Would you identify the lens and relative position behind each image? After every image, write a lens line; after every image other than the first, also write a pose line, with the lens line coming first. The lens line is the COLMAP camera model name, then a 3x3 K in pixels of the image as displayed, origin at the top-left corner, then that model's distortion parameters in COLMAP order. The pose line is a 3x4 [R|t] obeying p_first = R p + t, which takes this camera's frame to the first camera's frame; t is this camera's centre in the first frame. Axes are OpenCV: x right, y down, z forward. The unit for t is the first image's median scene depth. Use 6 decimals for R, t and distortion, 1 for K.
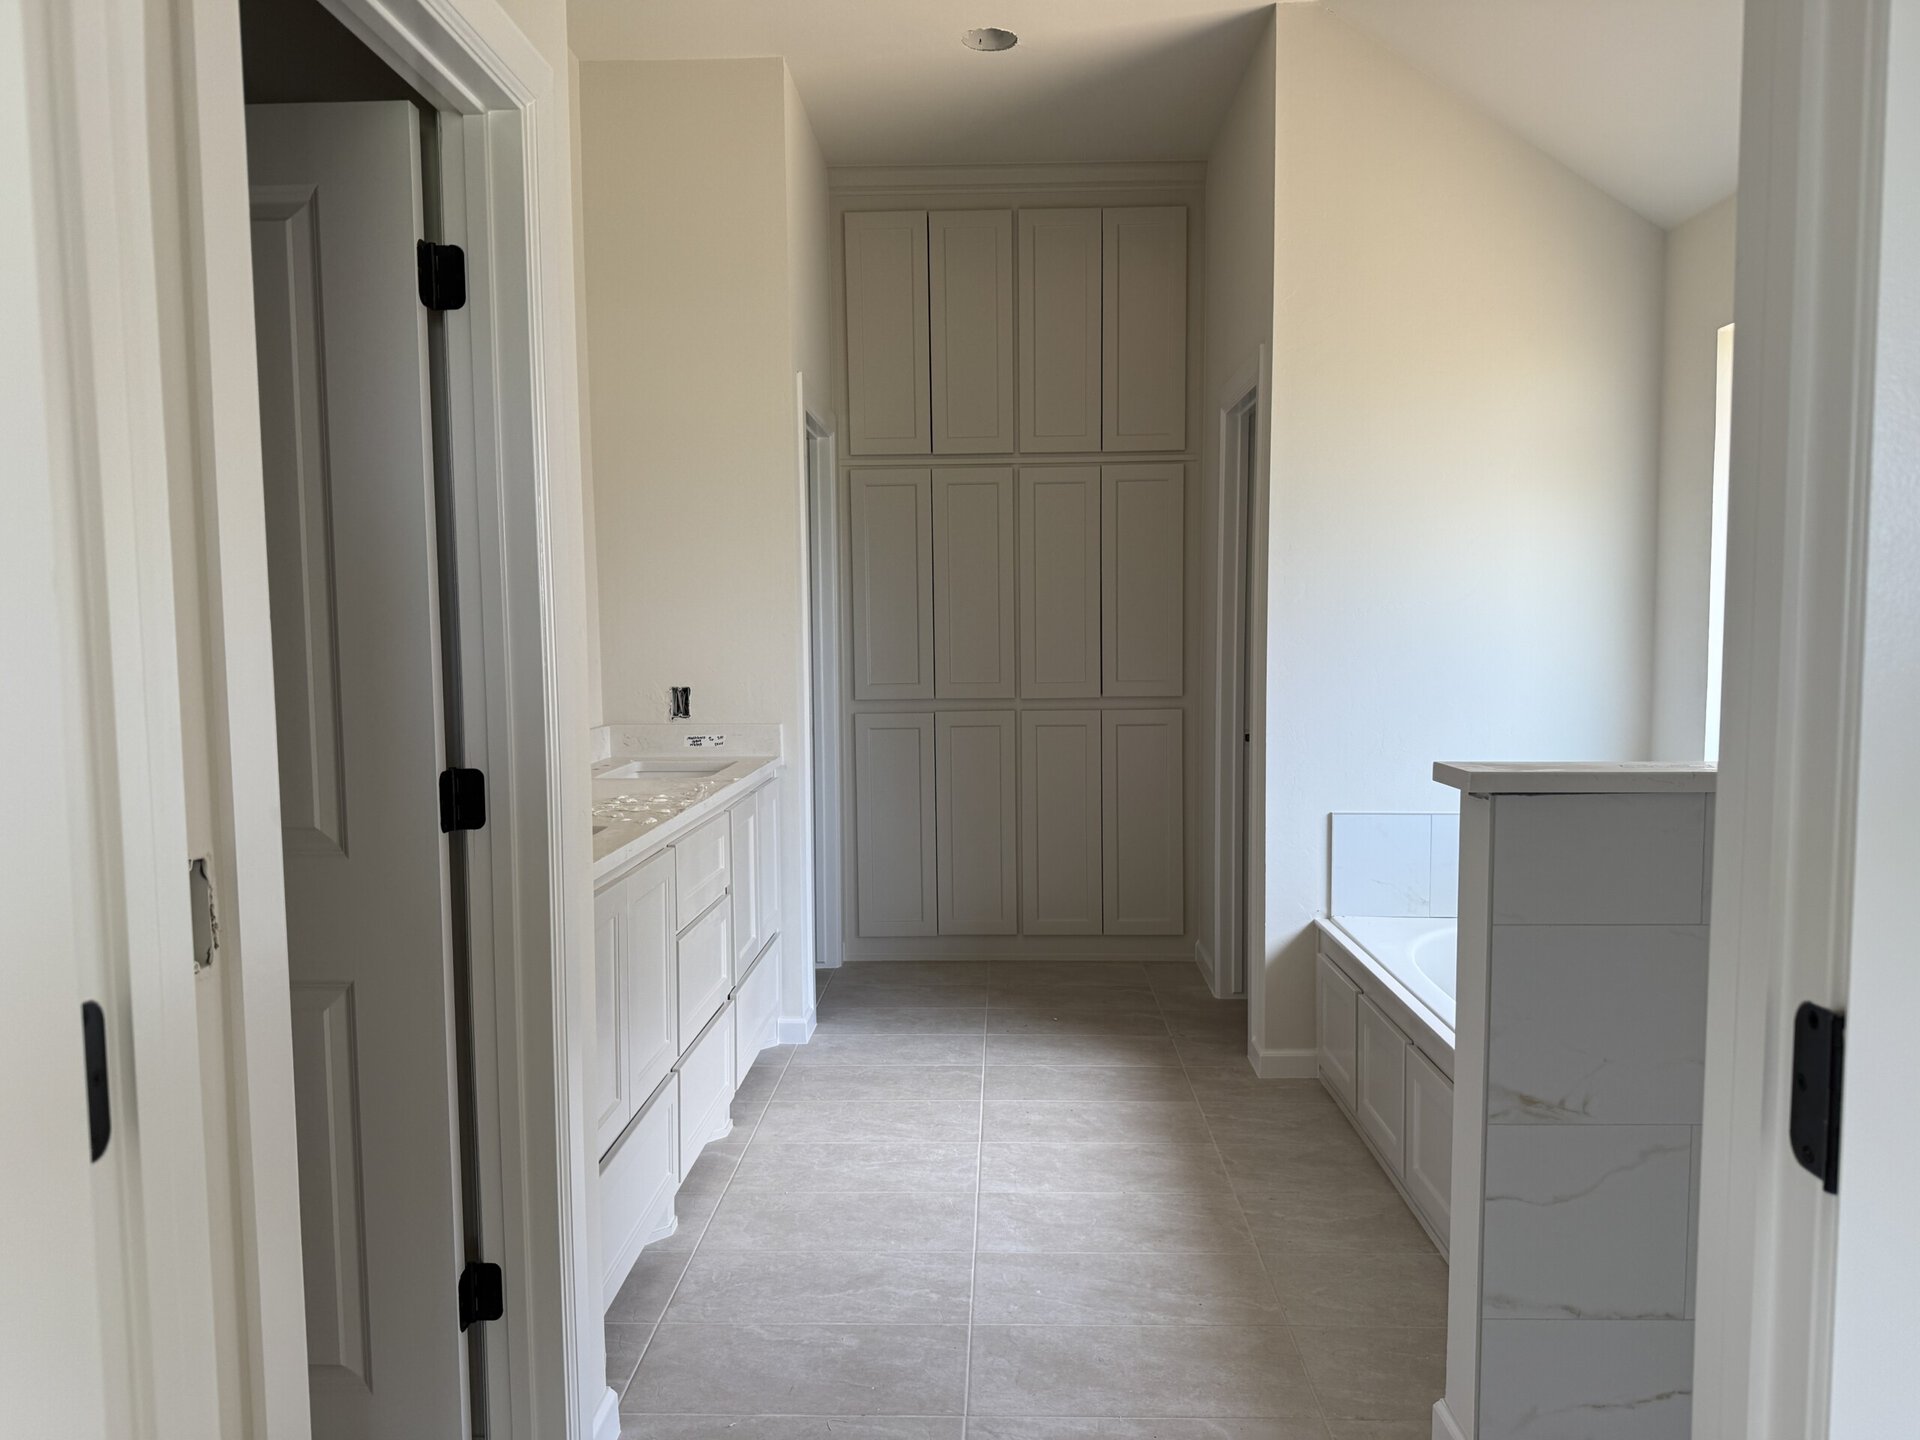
lens RADIAL K [[1368.7, 0, 960.0], [0, 1368.7, 720.0], [0, 0, 1]] dist [0.138743, -0.249662]
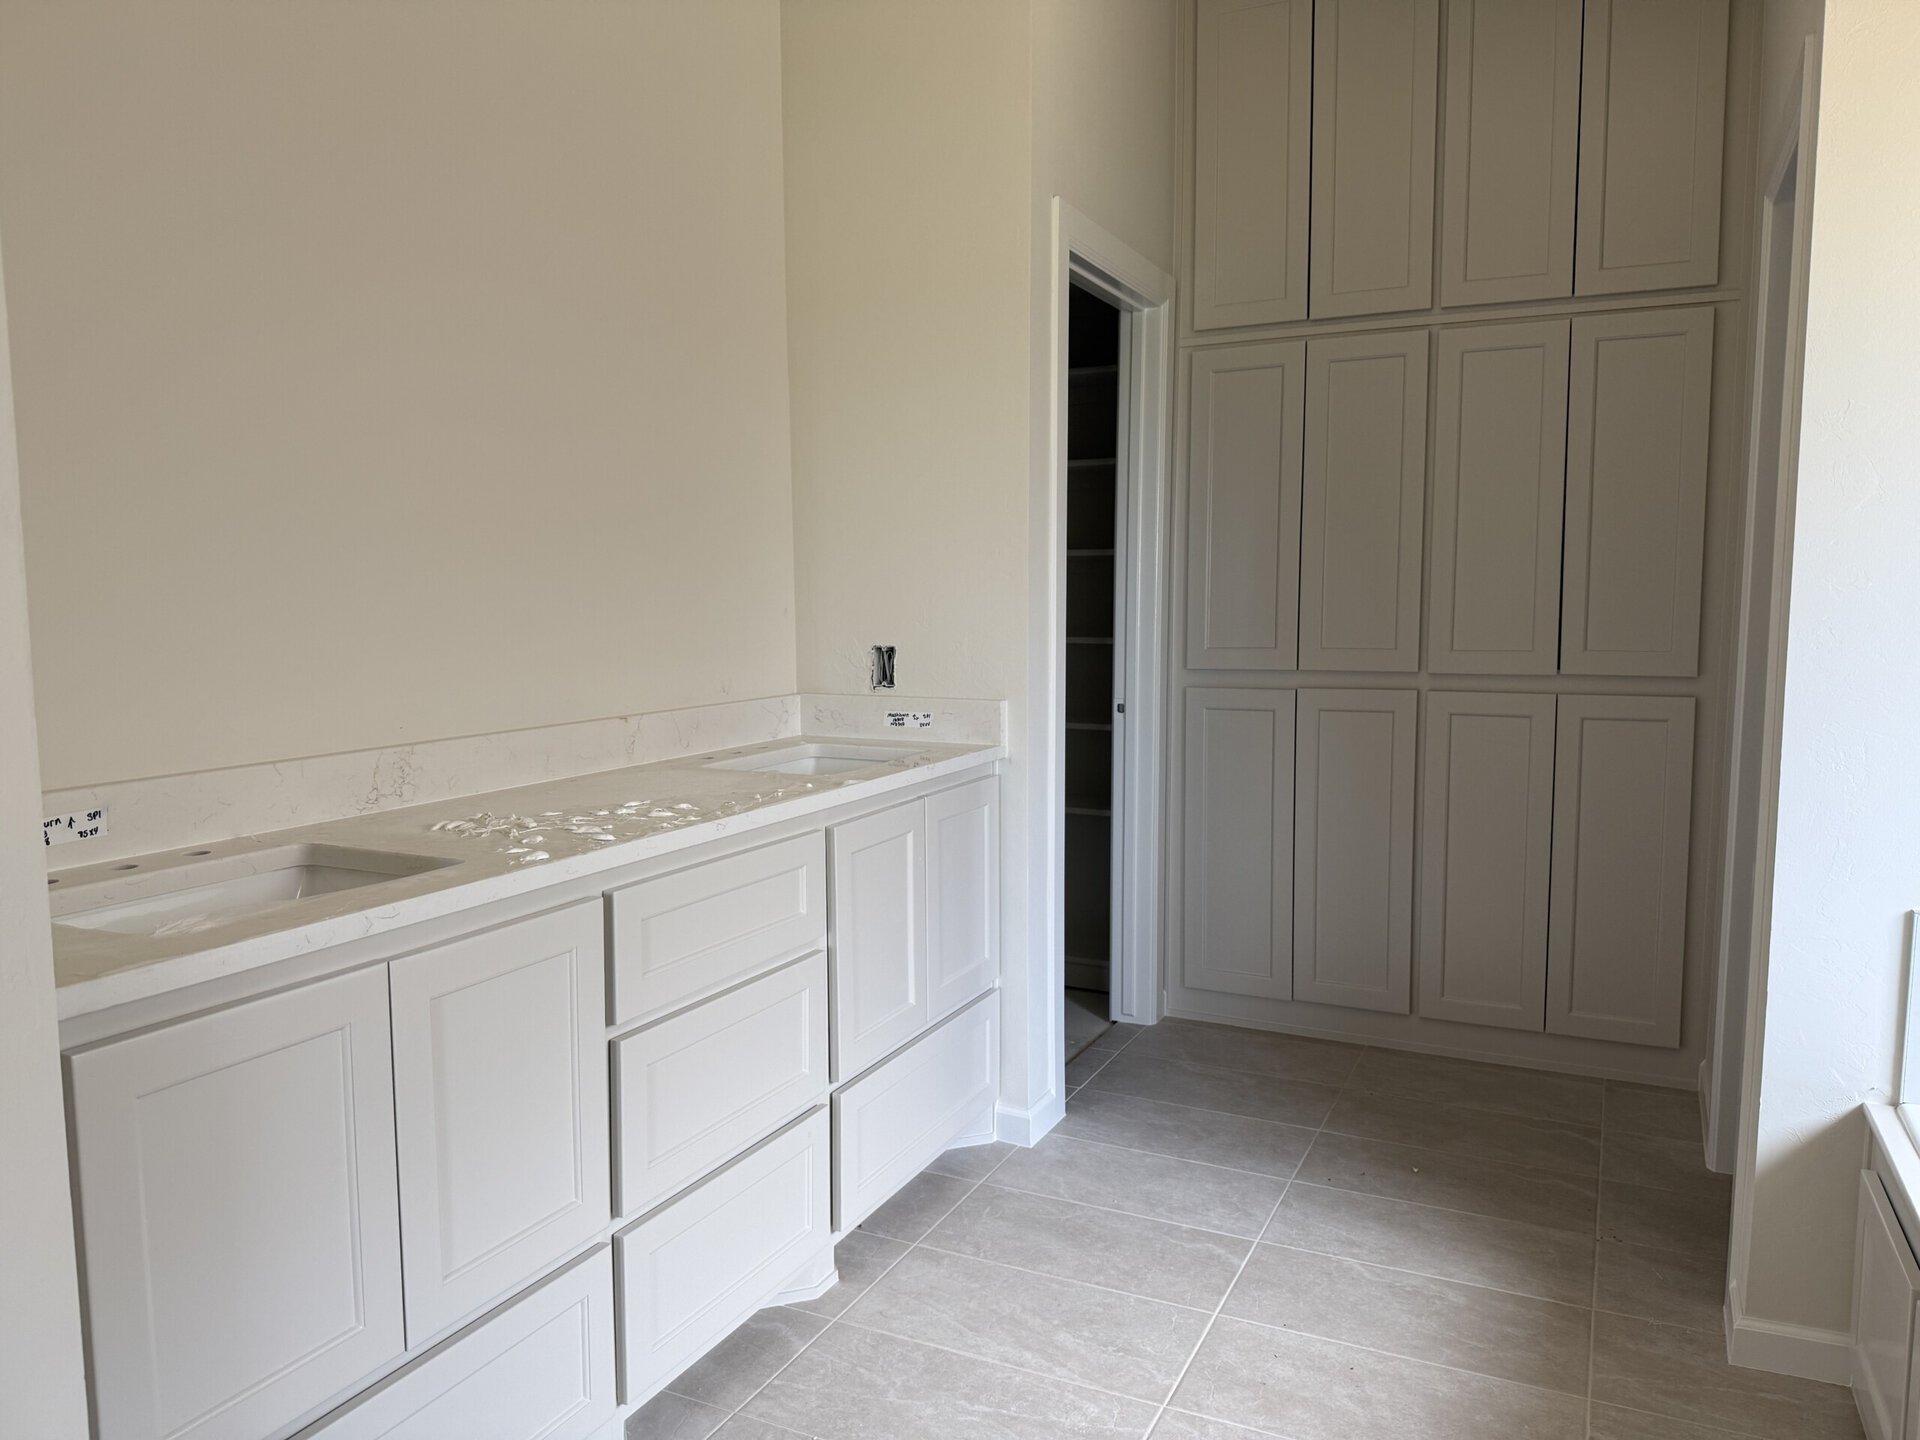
lens RADIAL K [[1368.7, 0, 960.0], [0, 1368.7, 720.0], [0, 0, 1]] dist [0.138743, -0.249662]
pose [[0.912803, 0.045135, -0.405898, 0.137784], [-0.032610, 0.998756, 0.037724, -0.013182], [0.407095, -0.021198, 0.913140, 0.336015]]
